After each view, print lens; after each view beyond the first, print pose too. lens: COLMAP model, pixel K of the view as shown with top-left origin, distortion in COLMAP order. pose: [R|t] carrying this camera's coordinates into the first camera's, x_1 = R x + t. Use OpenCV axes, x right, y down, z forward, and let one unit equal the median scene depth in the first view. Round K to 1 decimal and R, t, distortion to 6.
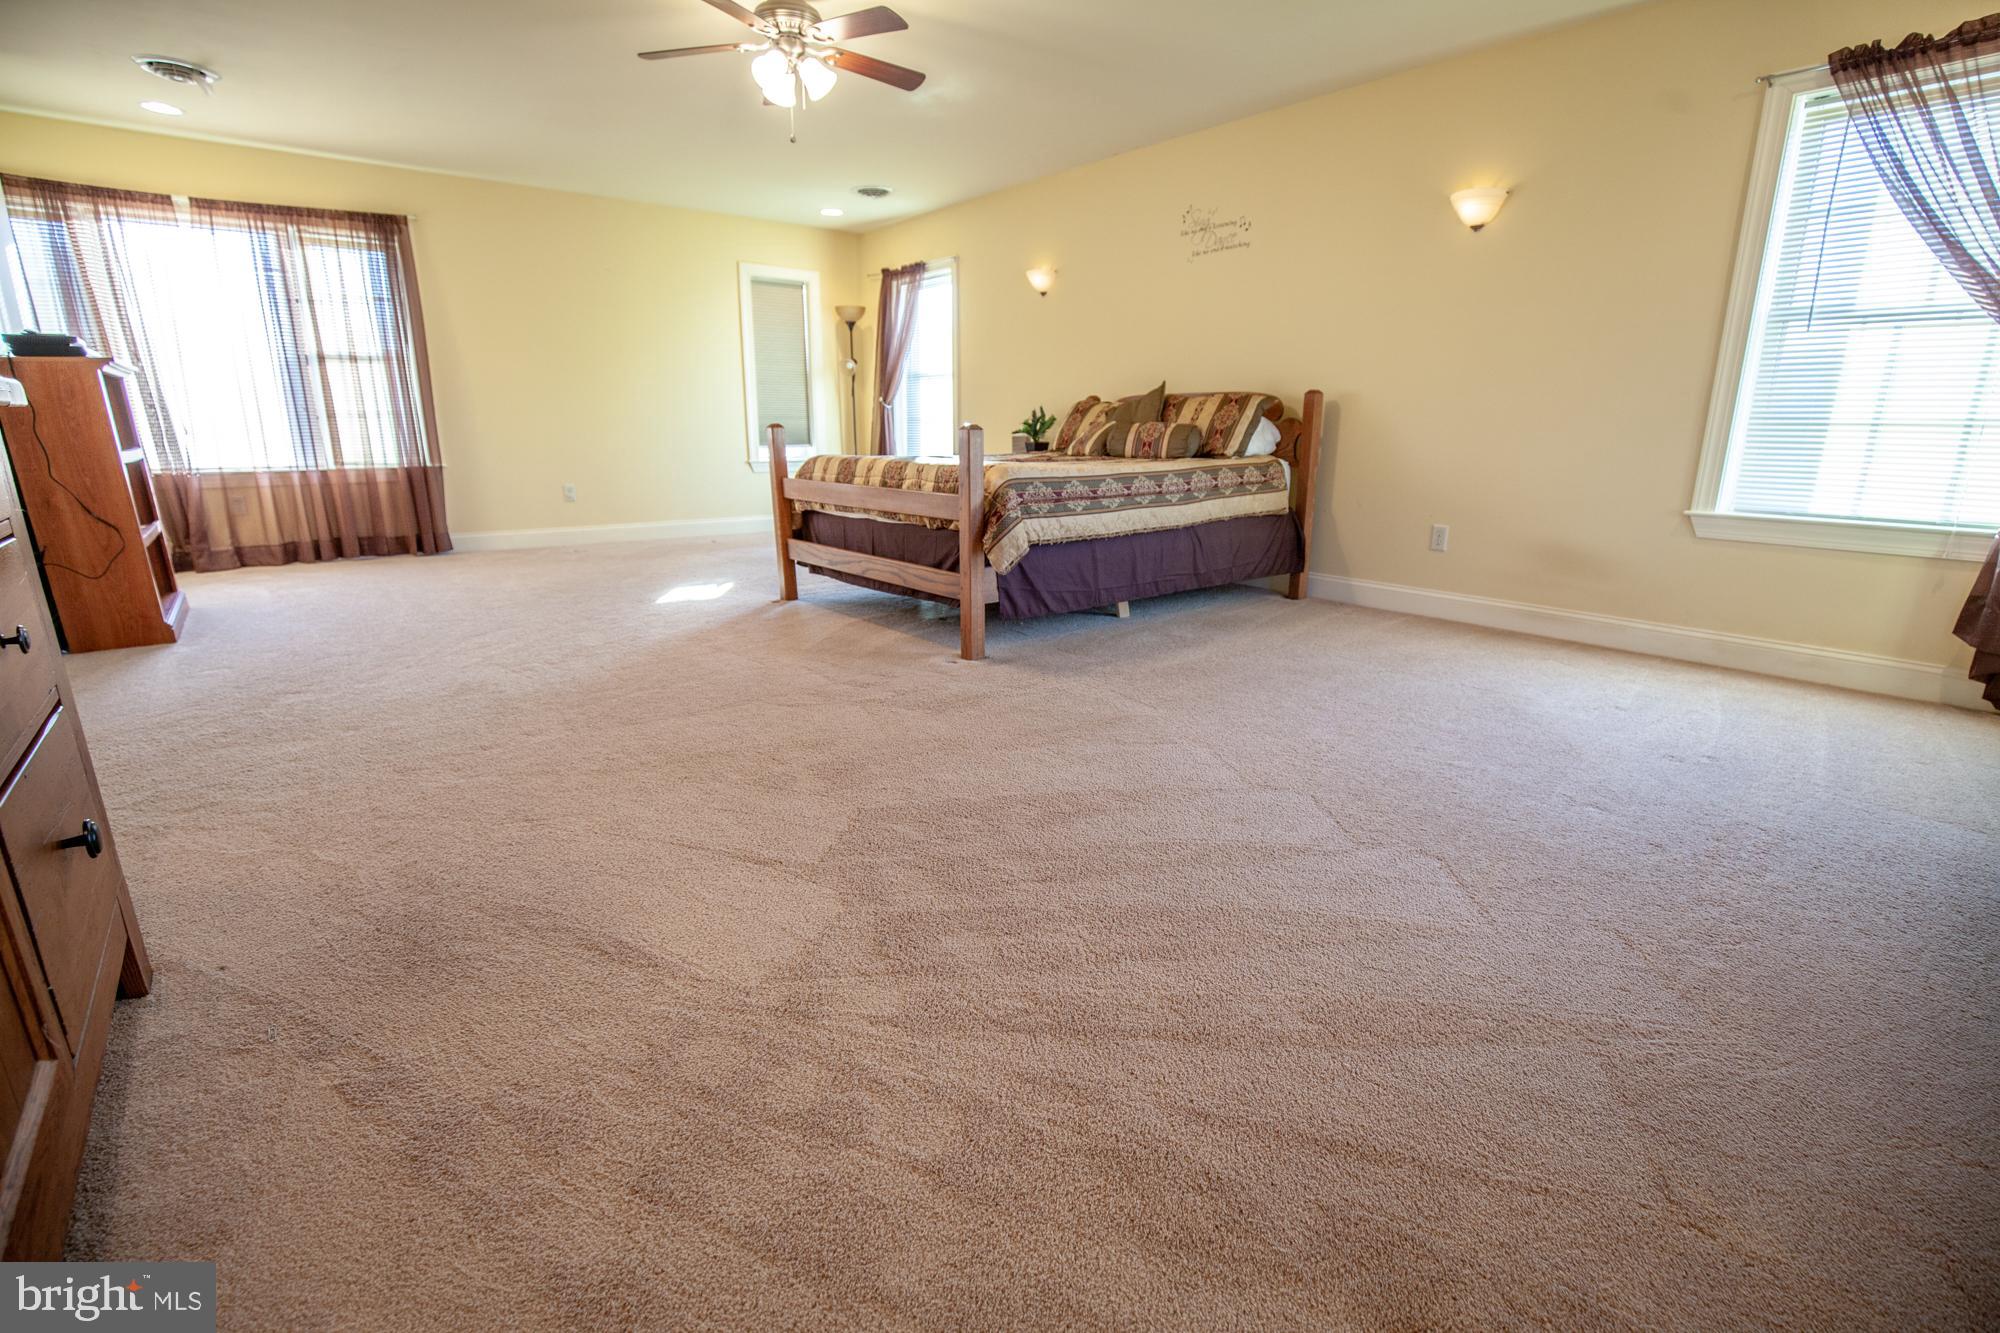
lens RADIAL K [[910.1, 0, 1003.9], [0, 910.1, 675.7], [0, 0, 1]] dist [-0.032202, 0.004057]
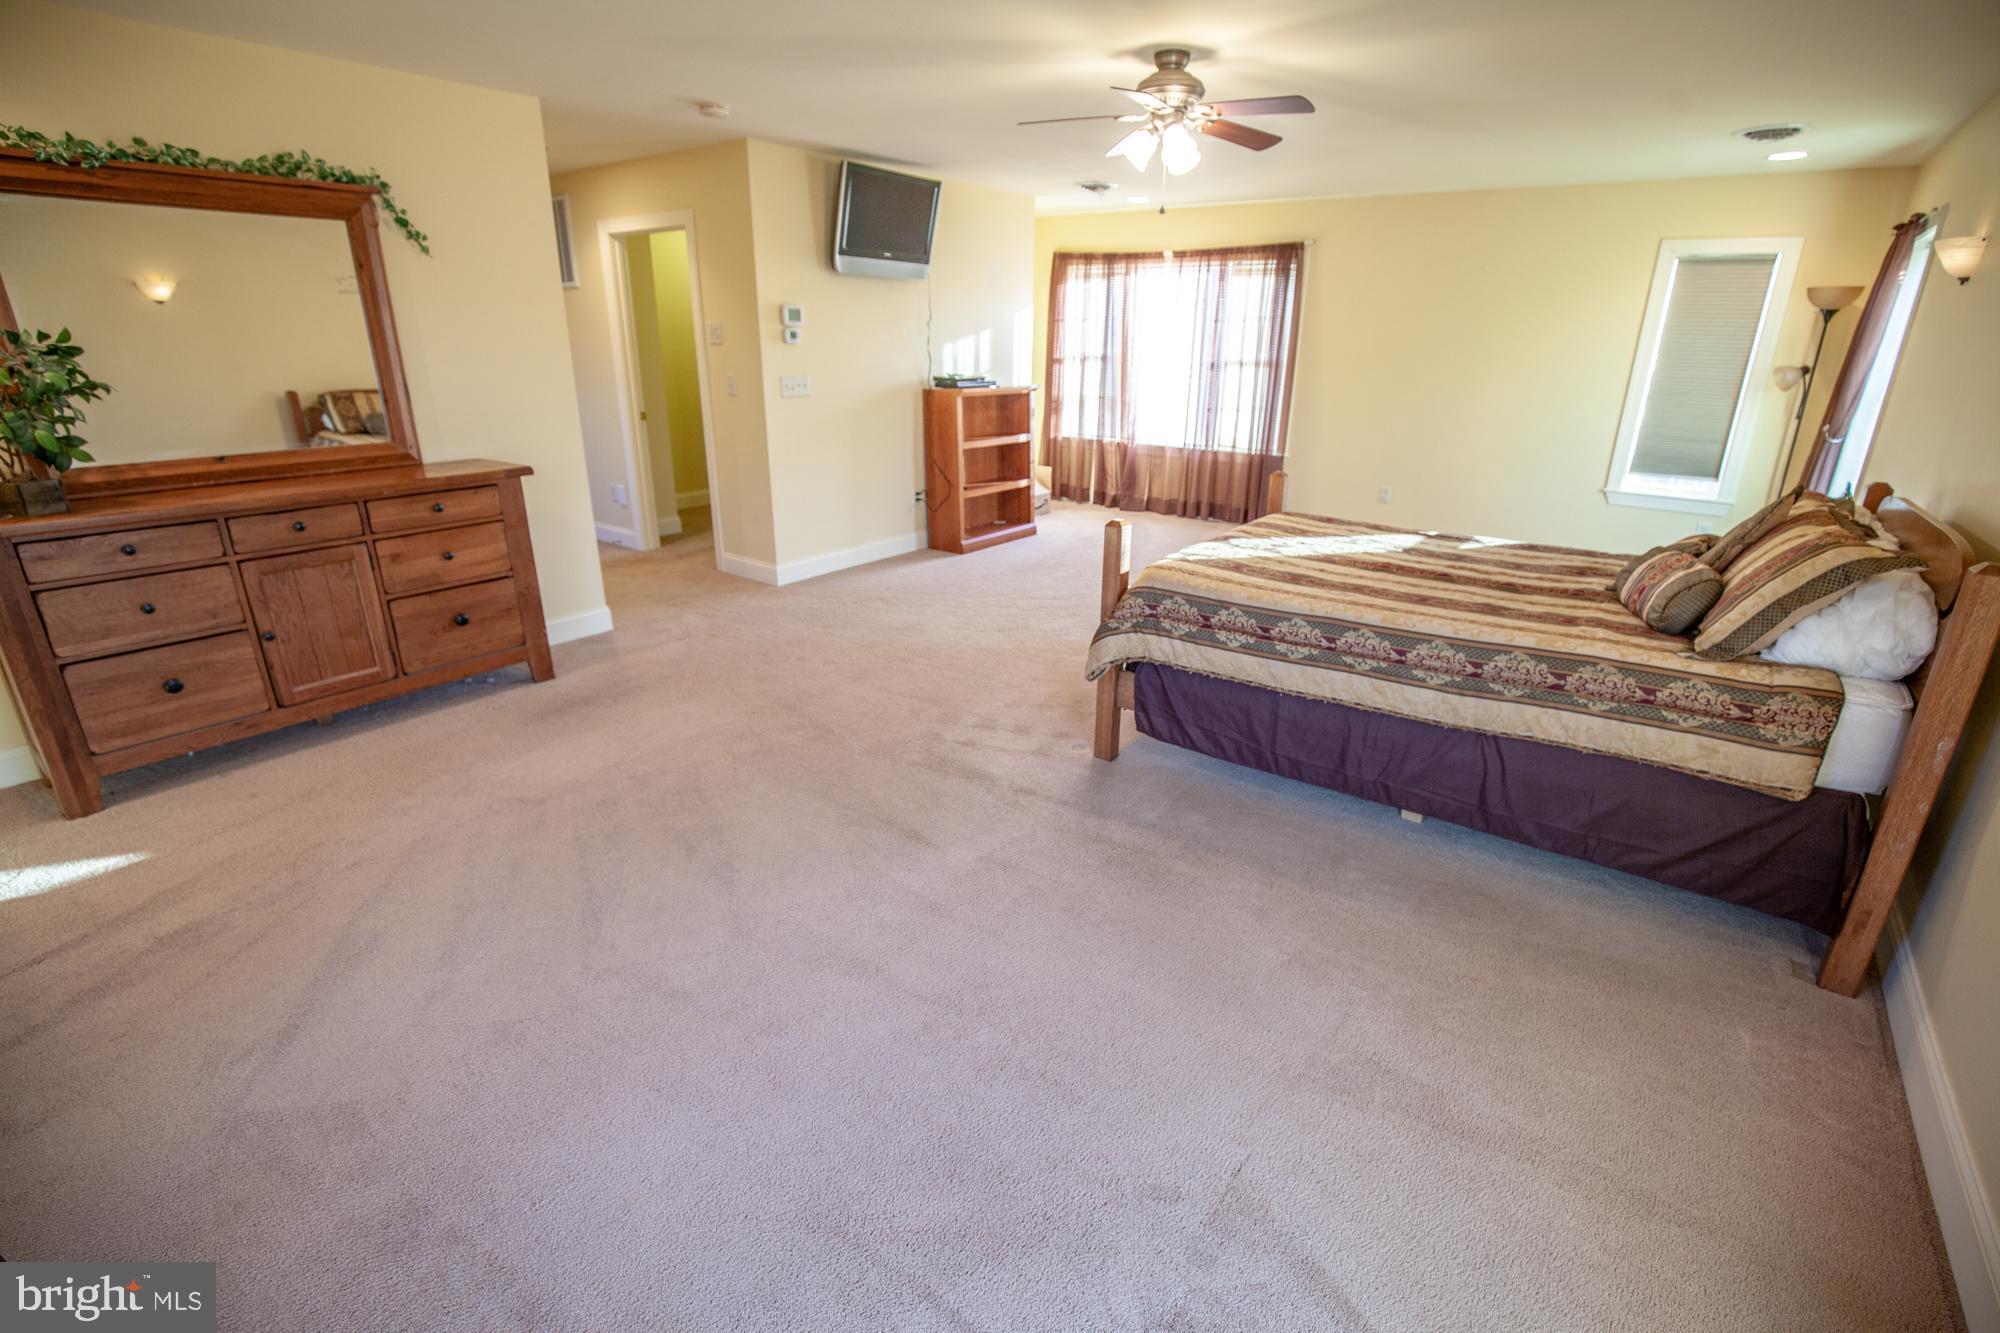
lens RADIAL K [[910.1, 0, 1003.5], [0, 910.1, 672.9], [0, 0, 1]] dist [-0.032202, 0.004057]
pose [[0.246668, 0.331829, -0.910519, 0.549364], [-0.268783, 0.926116, 0.264698, -0.228024], [0.931080, 0.179439, 0.317633, 0.411245]]
